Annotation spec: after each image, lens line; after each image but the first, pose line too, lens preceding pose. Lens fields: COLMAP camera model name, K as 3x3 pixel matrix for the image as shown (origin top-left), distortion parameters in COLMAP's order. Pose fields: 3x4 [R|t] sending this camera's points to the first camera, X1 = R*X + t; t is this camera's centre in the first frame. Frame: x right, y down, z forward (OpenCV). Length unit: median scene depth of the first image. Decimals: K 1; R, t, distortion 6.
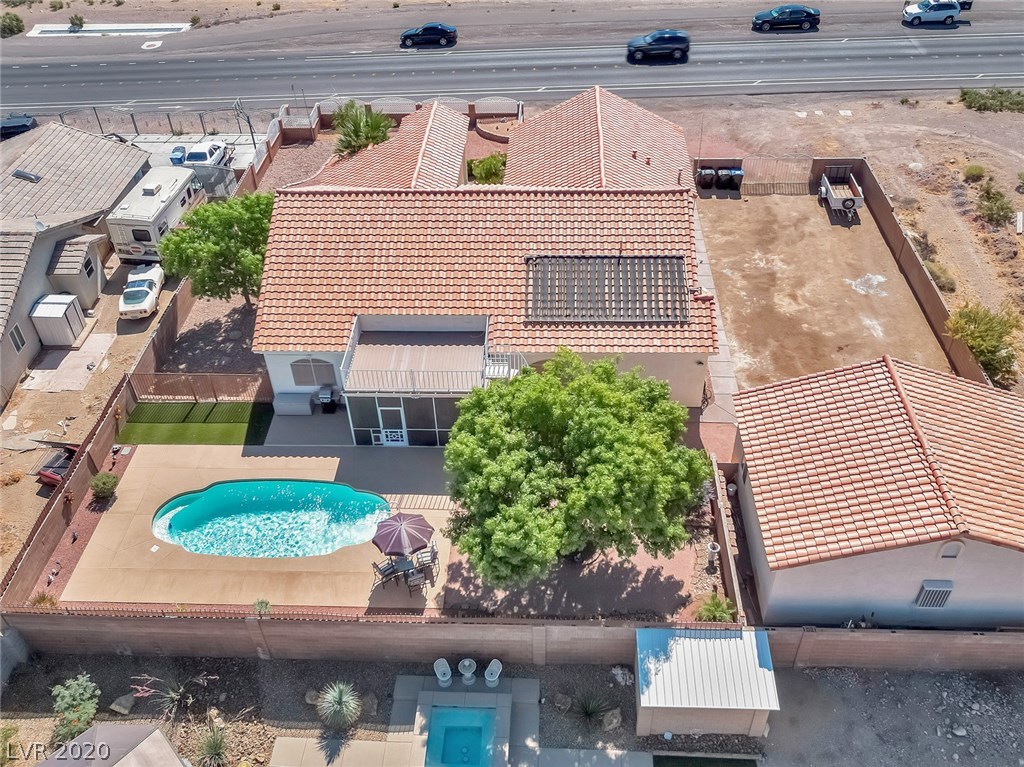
lens RADIAL K [[887.6, 0, 516.0], [0, 887.6, 379.8], [0, 0, 1]] dist [0.003871, 0.008131]
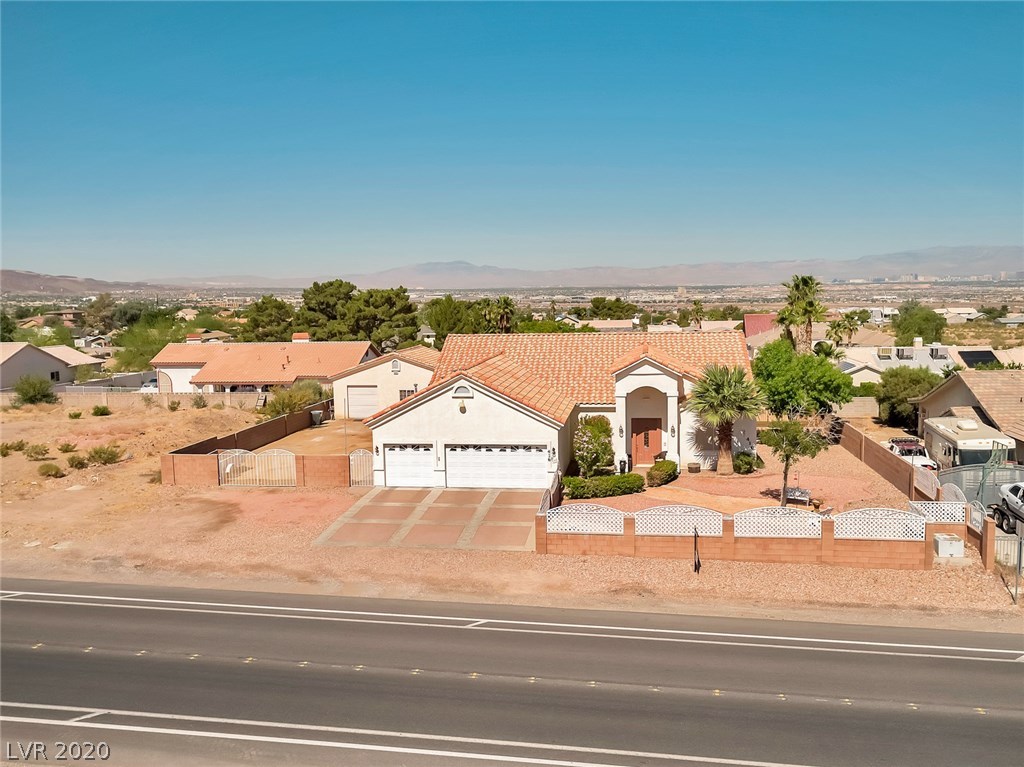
lens RADIAL K [[887.6, 0, 514.4], [0, 887.6, 382.3], [0, 0, 1]] dist [0.003871, 0.008131]
pose [[-0.994016, 0.034877, 0.103520, -0.062402], [0.098863, 0.690300, 0.716737, -1.224840], [-0.046462, 0.722683, -0.689617, 2.106087]]
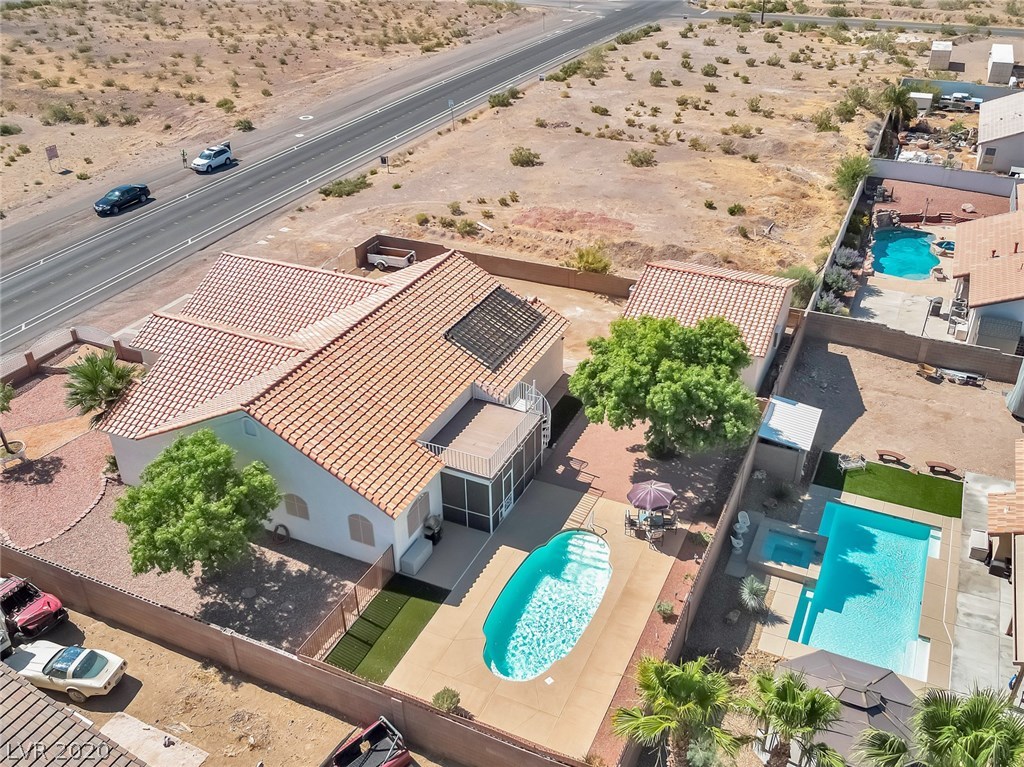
lens RADIAL K [[887.6, 0, 514.0], [0, 887.6, 377.5], [0, 0, 1]] dist [0.003871, 0.008131]
pose [[0.383941, -0.445671, 0.808682, -0.930168], [0.600556, 0.785781, 0.147923, -0.212224], [-0.701372, 0.428865, 0.569344, 0.281353]]
